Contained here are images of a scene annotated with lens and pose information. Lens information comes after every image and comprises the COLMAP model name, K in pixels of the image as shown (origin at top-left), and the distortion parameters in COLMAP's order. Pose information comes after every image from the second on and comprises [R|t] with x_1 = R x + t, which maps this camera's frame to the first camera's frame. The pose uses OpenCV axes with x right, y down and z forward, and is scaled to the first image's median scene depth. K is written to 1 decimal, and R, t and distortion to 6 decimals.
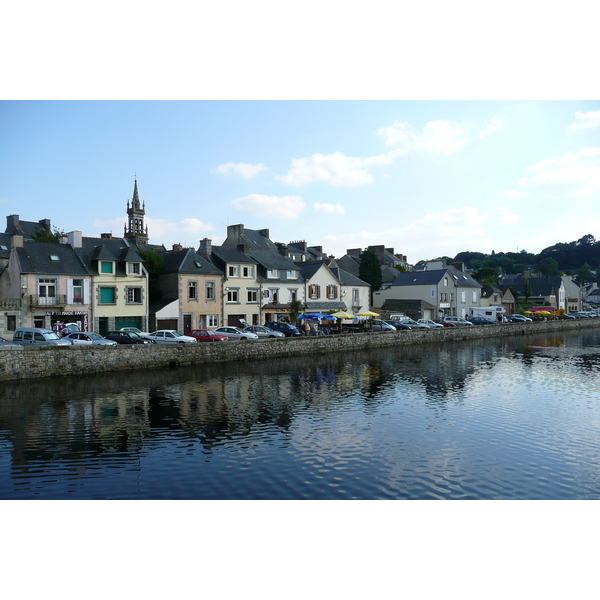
lens RADIAL K [[474.5, 0, 298.3], [0, 474.5, 302.0], [0, 0, 1]] dist [-0.026354, 0.011171]
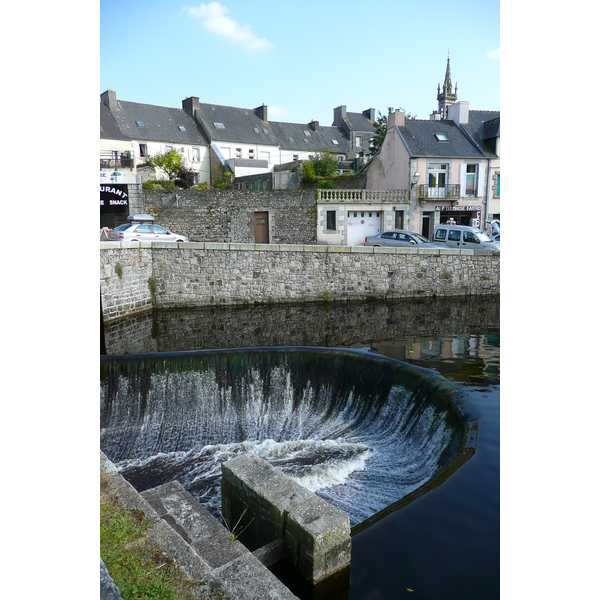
lens RADIAL K [[474.5, 0, 301.7], [0, 474.5, 298.8], [0, 0, 1]] dist [-0.026354, 0.011171]
pose [[0.864563, 0.094876, -0.493487, -0.312173], [0.002525, 0.981183, 0.193063, 0.018751], [0.502518, -0.168161, 0.848055, 0.171165]]
